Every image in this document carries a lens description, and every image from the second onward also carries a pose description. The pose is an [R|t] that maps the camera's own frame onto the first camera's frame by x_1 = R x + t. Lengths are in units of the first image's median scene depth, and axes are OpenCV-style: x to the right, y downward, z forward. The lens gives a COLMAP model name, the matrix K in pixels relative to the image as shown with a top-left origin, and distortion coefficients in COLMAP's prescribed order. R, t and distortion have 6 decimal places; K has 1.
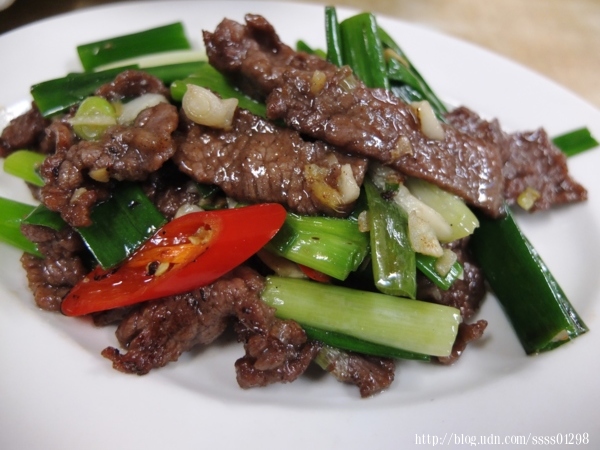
lens RADIAL K [[459.9, 0, 286.6], [0, 459.9, 226.1], [0, 0, 1]] dist [-0.045875, -0.000491]
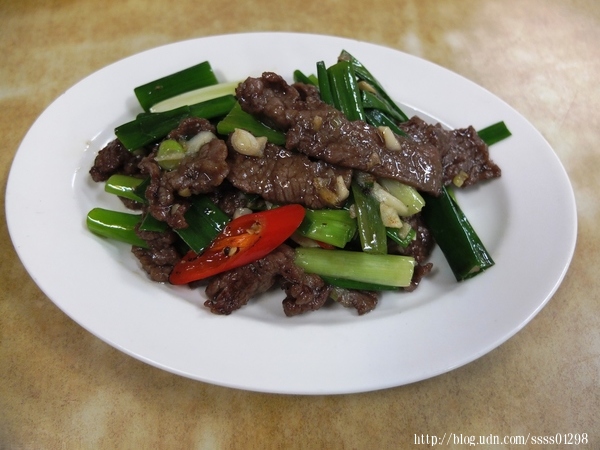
lens RADIAL K [[459.9, 0, 286.6], [0, 459.9, 226.1], [0, 0, 1]] dist [-0.045875, -0.000491]
pose [[0.995728, -0.091187, 0.014504, -0.090665], [0.088453, 0.987099, 0.133459, -0.185510], [-0.026487, -0.131606, 0.990948, -0.587502]]
